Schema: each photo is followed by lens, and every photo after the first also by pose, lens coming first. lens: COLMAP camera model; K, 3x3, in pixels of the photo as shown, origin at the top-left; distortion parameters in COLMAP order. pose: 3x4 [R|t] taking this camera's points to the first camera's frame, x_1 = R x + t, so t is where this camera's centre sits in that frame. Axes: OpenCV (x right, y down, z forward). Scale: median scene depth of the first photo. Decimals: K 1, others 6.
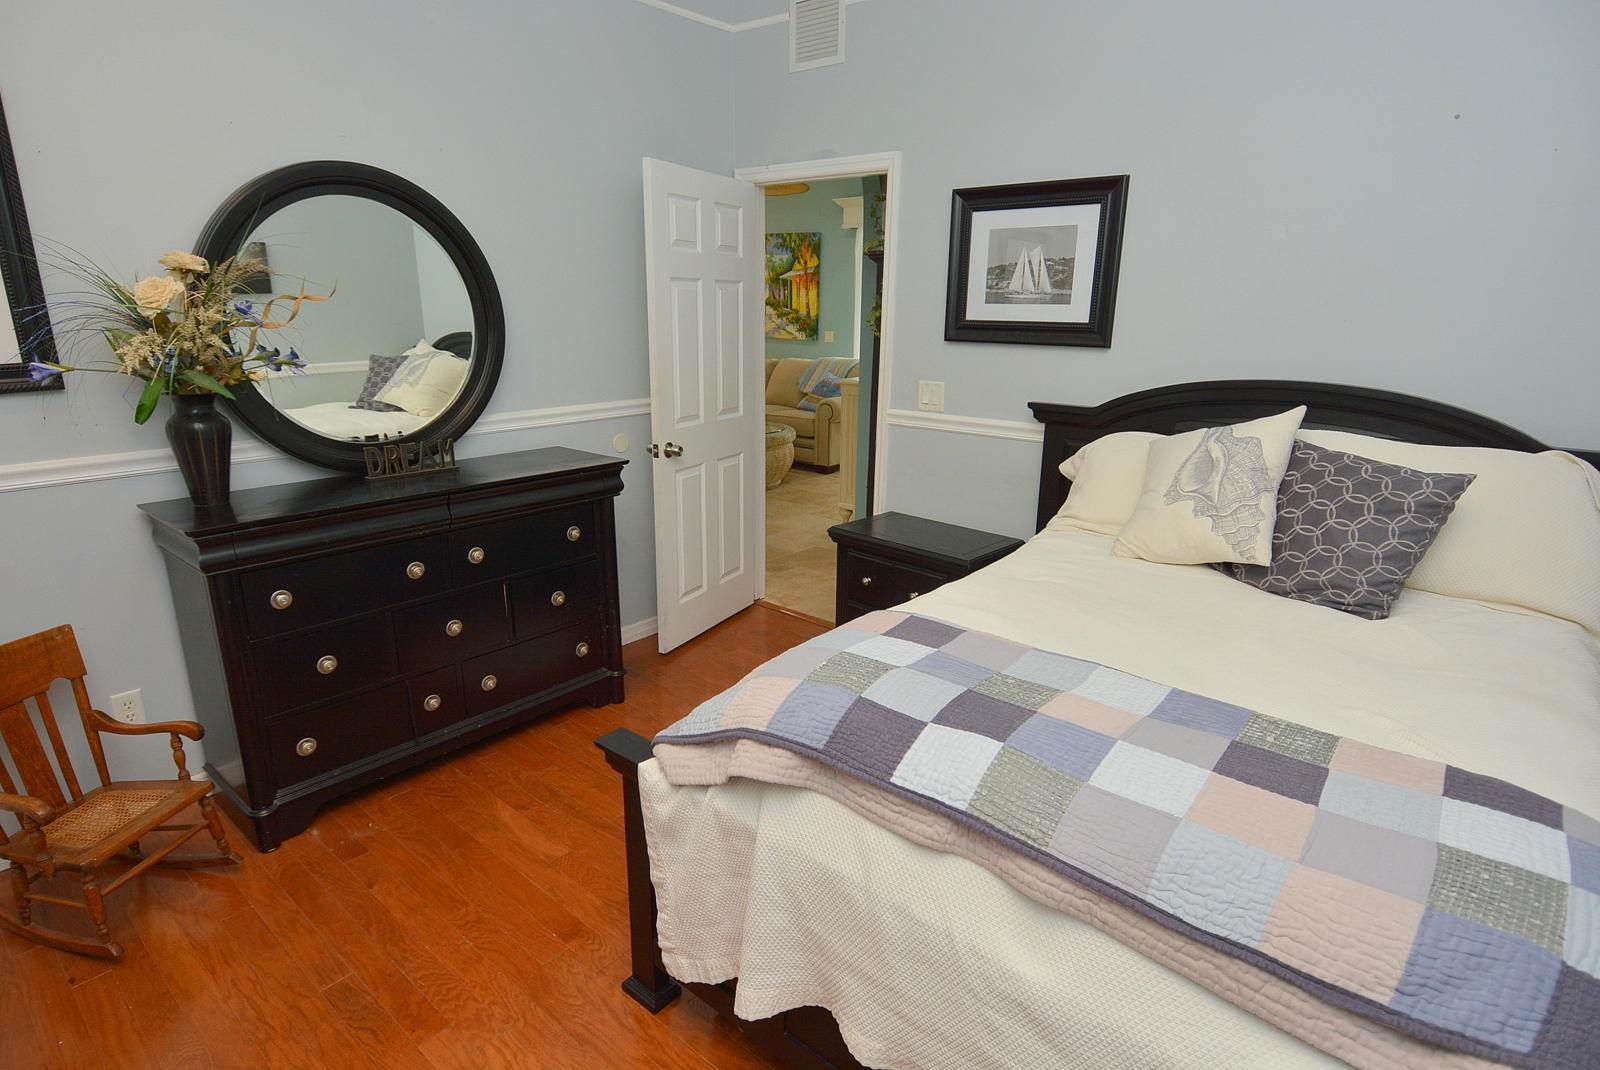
lens RADIAL K [[859.0, 0, 803.4], [0, 859.0, 535.3], [0, 0, 1]] dist [0.018370, -0.032519]
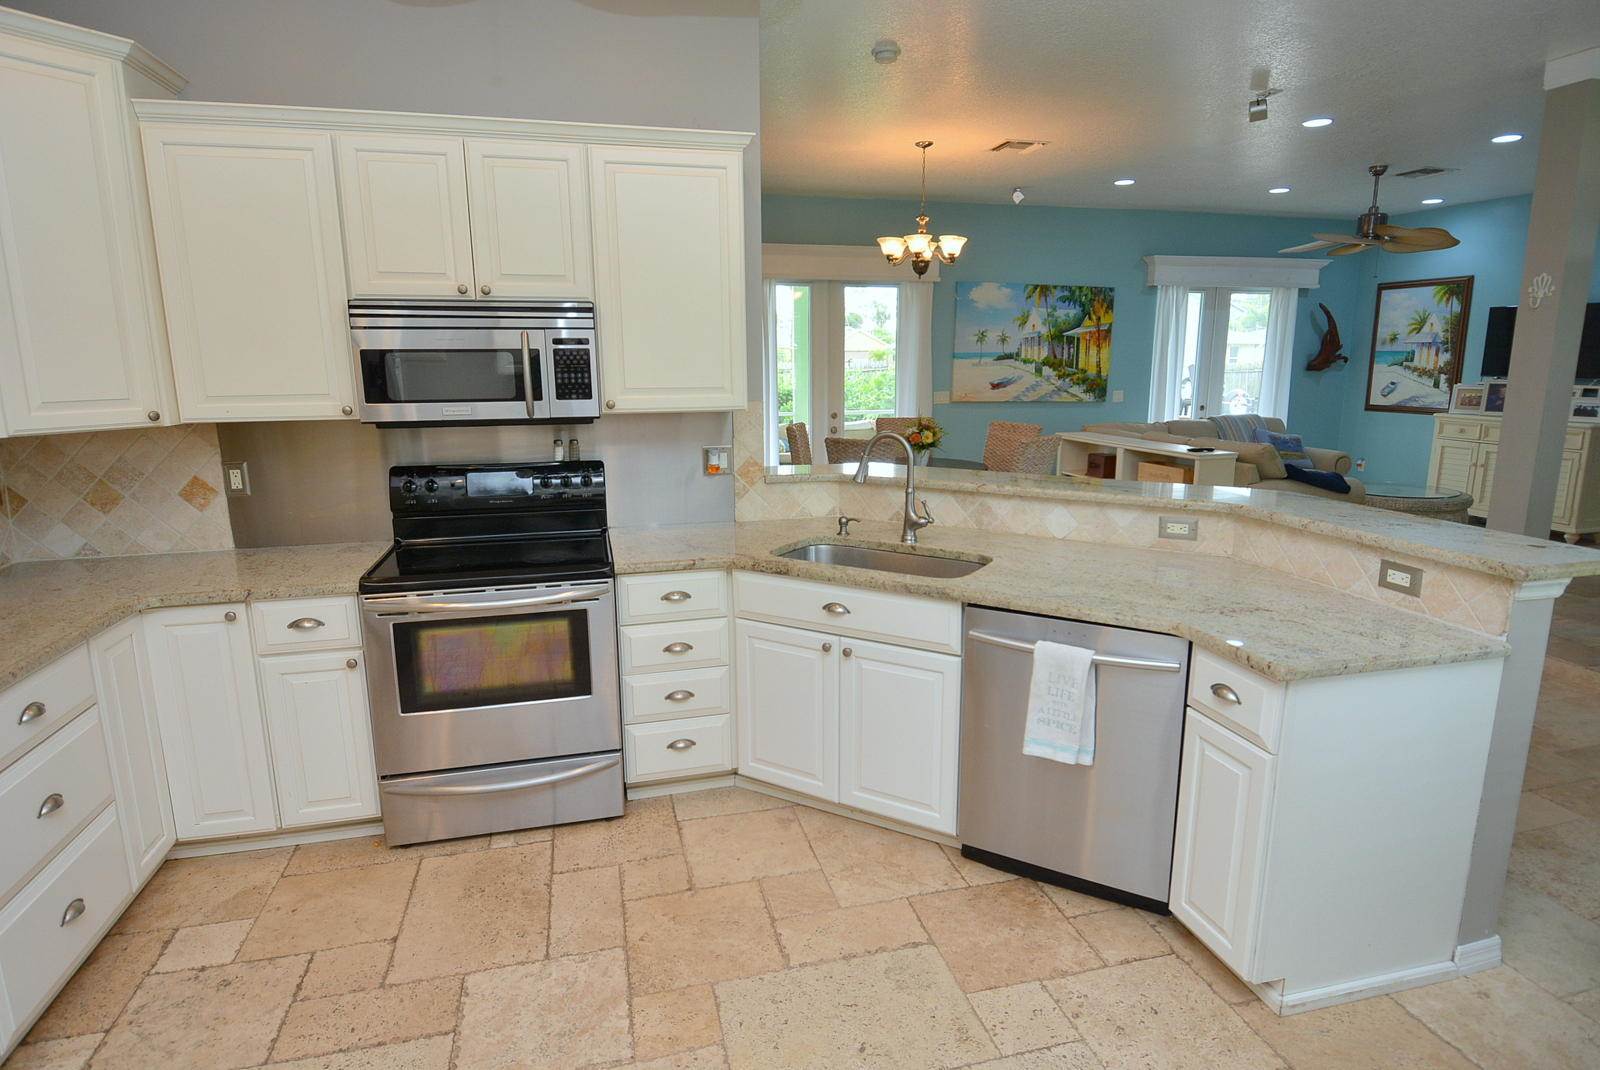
lens RADIAL K [[859.0, 0, 803.4], [0, 859.0, 535.3], [0, 0, 1]] dist [0.018370, -0.032519]
pose [[0.567551, -0.179635, 0.803503, -0.943141], [0.226901, 0.972243, 0.057089, -0.212286], [-0.791455, 0.149915, 0.592557, 0.726311]]
